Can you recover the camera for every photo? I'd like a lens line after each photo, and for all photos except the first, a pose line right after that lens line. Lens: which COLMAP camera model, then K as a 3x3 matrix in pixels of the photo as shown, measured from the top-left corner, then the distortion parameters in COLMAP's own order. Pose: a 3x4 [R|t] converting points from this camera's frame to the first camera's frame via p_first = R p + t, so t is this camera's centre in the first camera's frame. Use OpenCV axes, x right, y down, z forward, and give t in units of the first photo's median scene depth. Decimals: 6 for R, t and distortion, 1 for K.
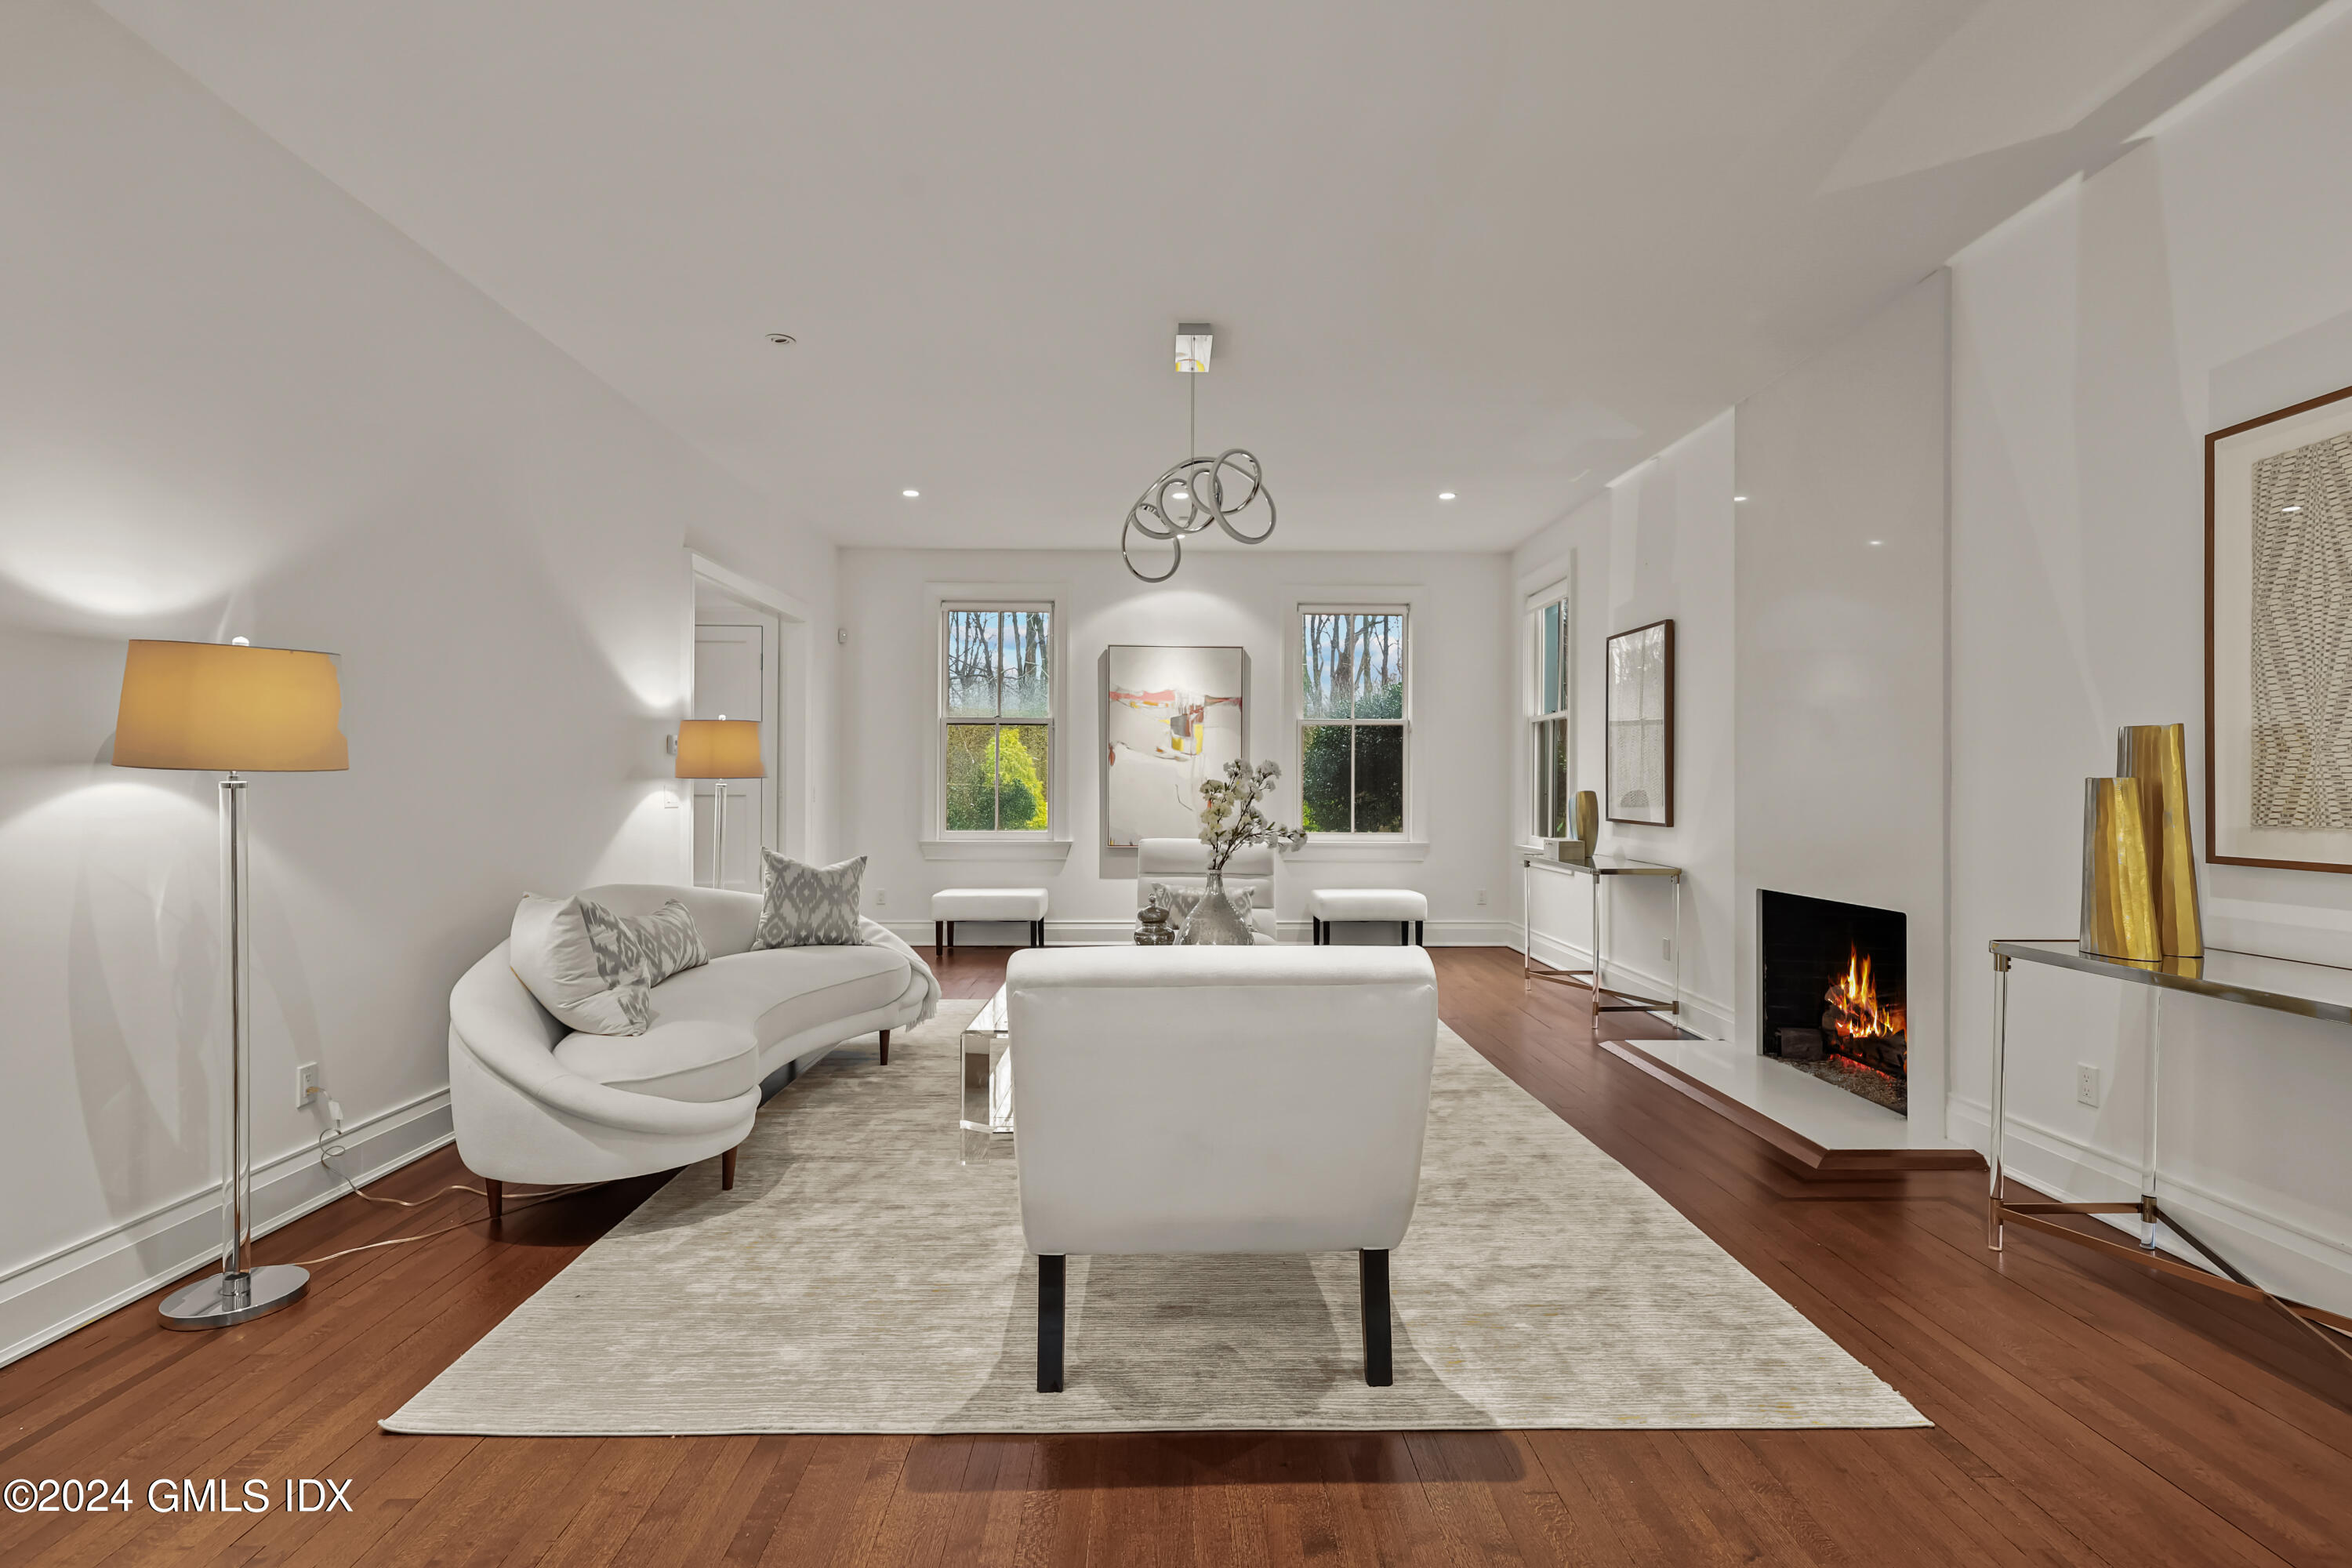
lens RADIAL K [[1105.6, 0, 1151.7], [0, 1105.6, 789.5], [0, 0, 1]] dist [-0.001675, 0.000230]
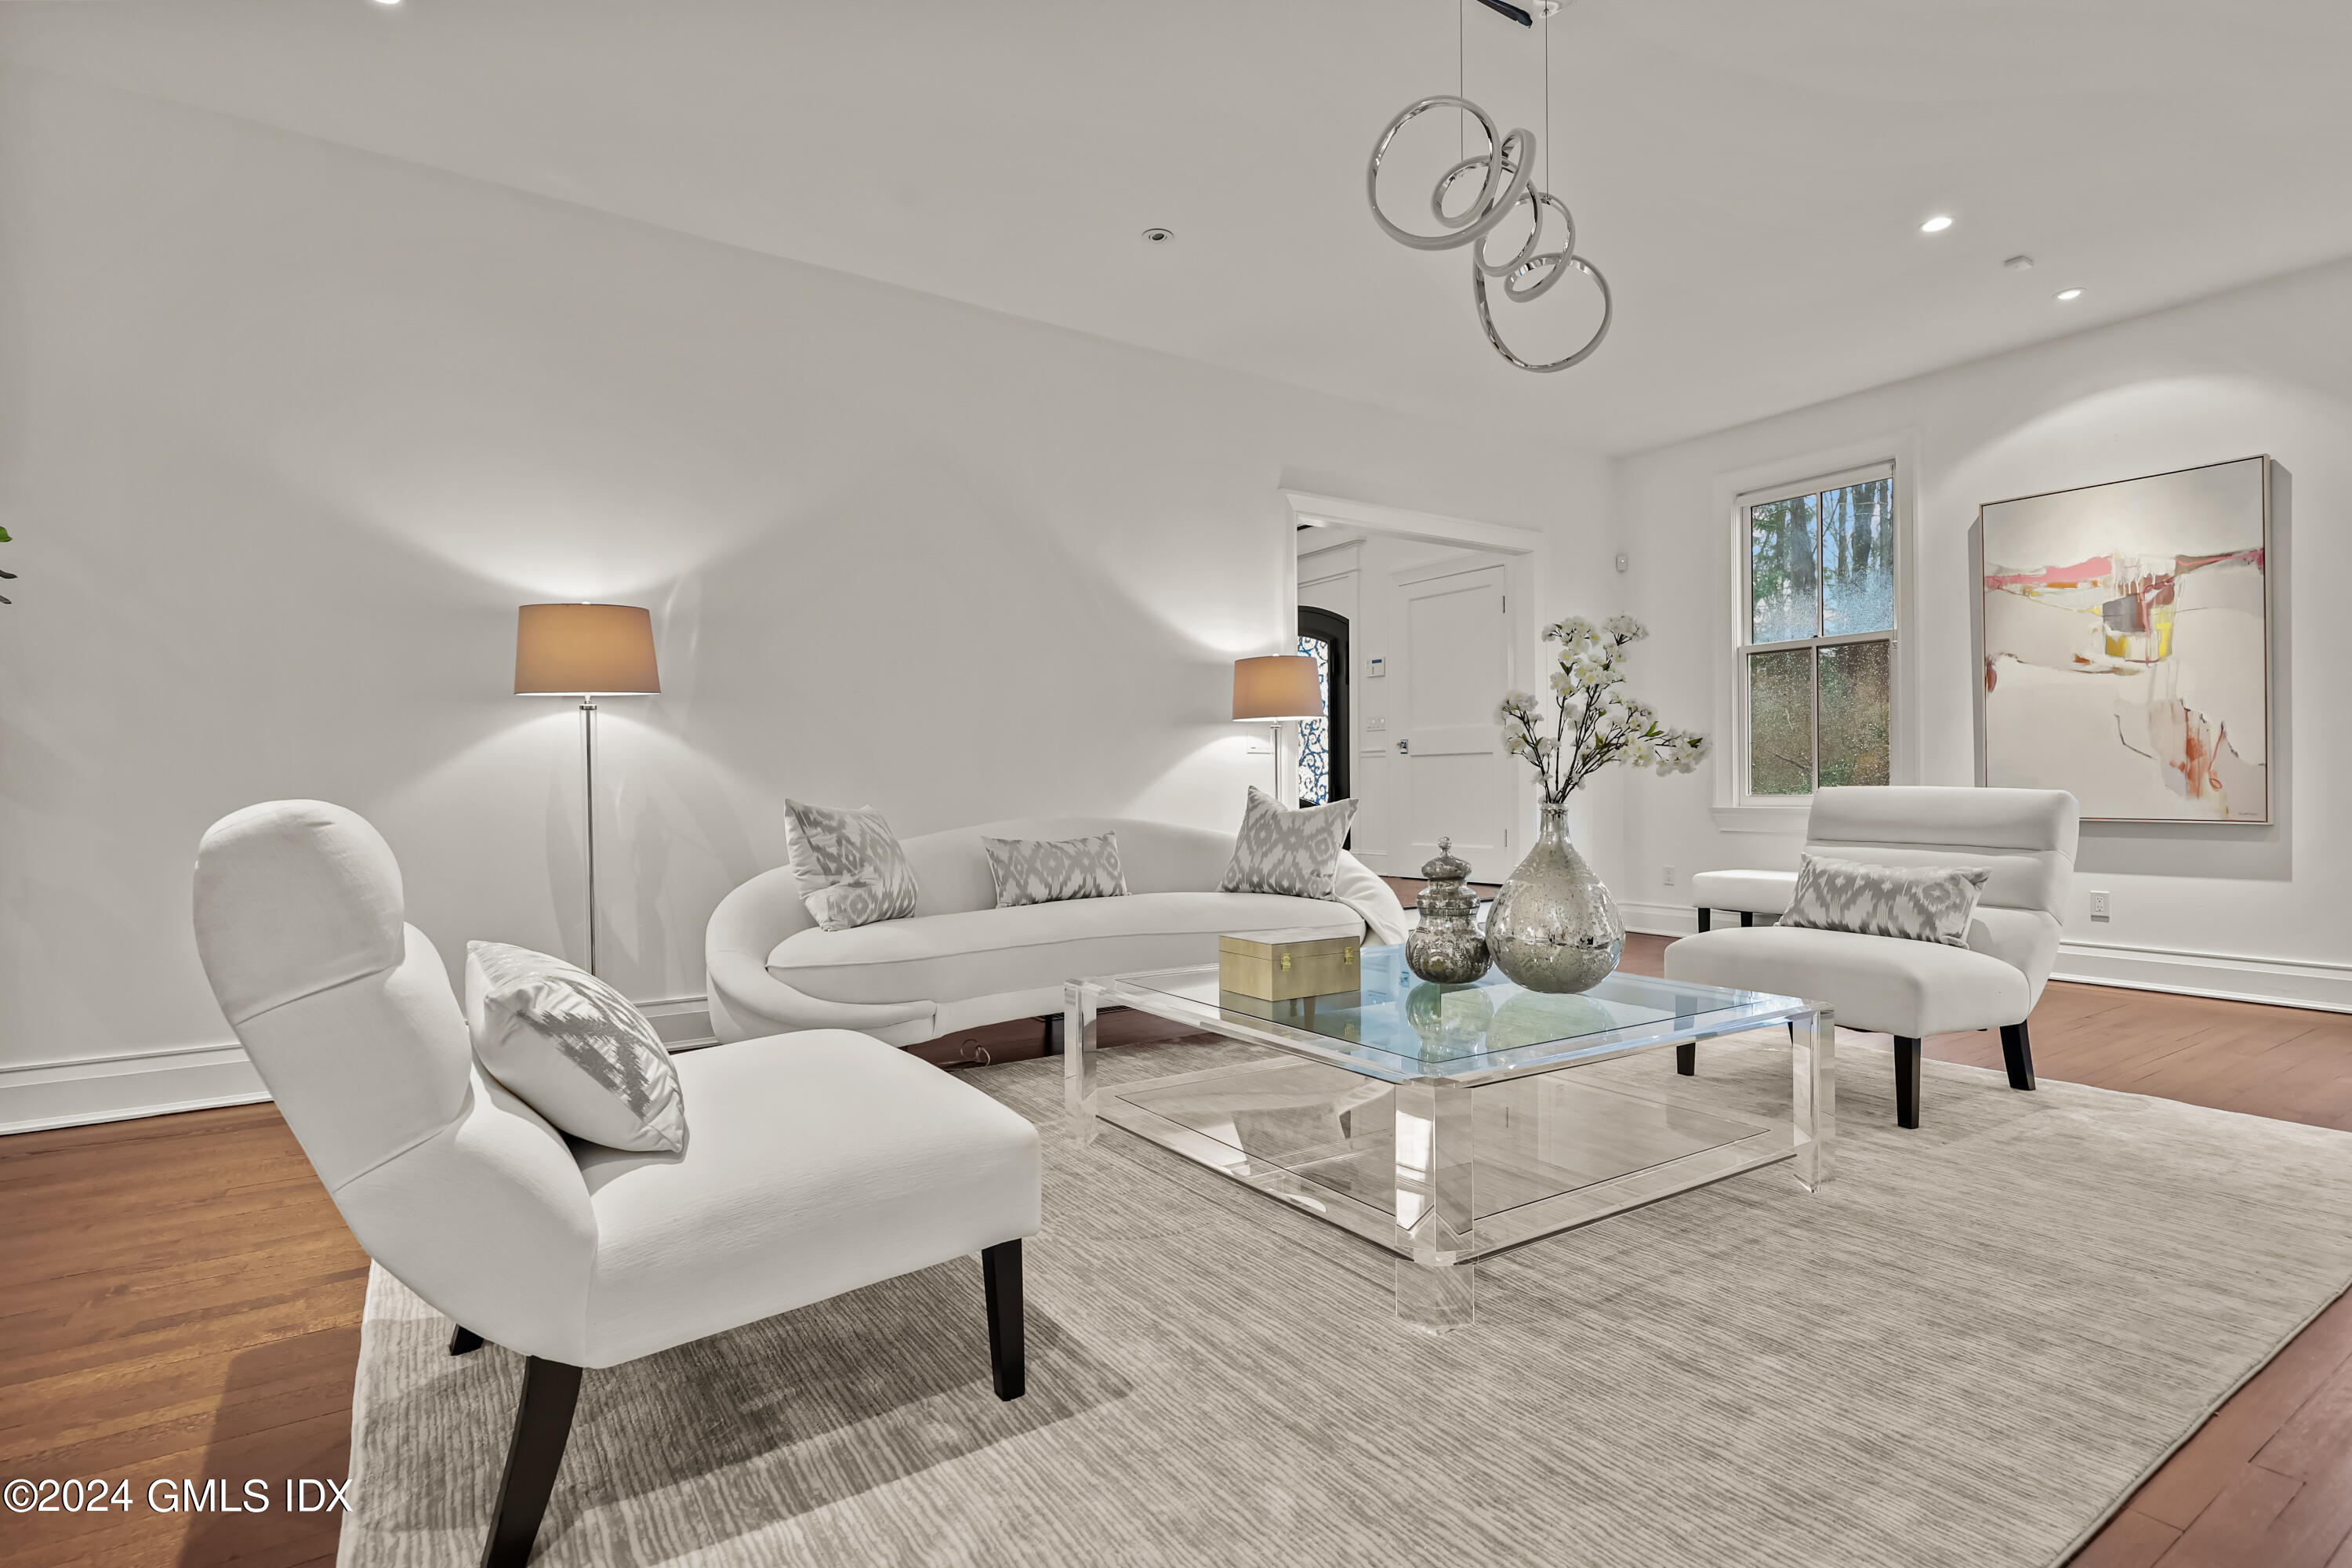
lens RADIAL K [[1105.6, 0, 1151.7], [0, 1105.6, 789.5], [0, 0, 1]] dist [-0.001675, 0.000230]
pose [[0.566872, -0.002856, -0.823801, 0.377380], [0.007756, 0.999968, 0.001870, 0.053425], [0.823769, -0.007450, 0.566876, 0.409064]]
